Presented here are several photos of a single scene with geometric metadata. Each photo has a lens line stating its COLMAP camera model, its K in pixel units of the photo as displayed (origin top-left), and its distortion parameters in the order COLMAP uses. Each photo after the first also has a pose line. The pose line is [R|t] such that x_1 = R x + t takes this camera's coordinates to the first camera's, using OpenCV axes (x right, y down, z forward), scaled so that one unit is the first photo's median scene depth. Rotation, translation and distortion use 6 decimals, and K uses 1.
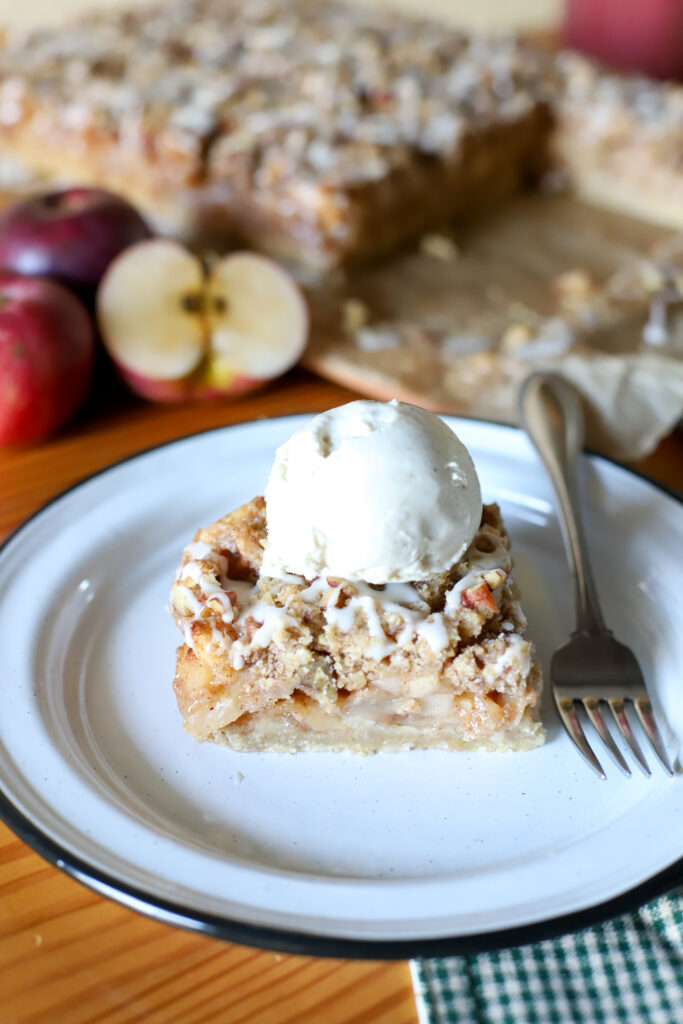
lens RADIAL K [[1662.5, 0, 341.5], [0, 1662.5, 512.0], [0, 0, 1]] dist [-0.212590, -0.052173]
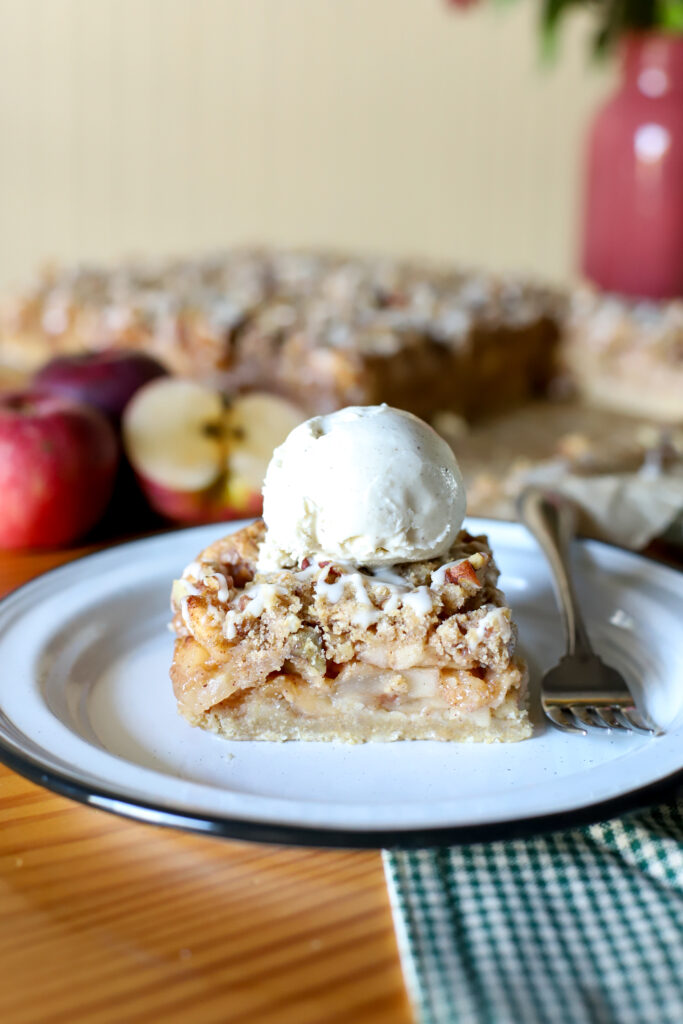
lens RADIAL K [[1662.5, 0, 341.5], [0, 1662.5, 512.0], [0, 0, 1]] dist [-0.212590, -0.052173]
pose [[0.999332, 0.003632, -0.036374, 0.044423], [-0.013818, 0.958756, -0.283894, 0.311192], [0.033843, 0.284207, 0.958165, -0.019026]]
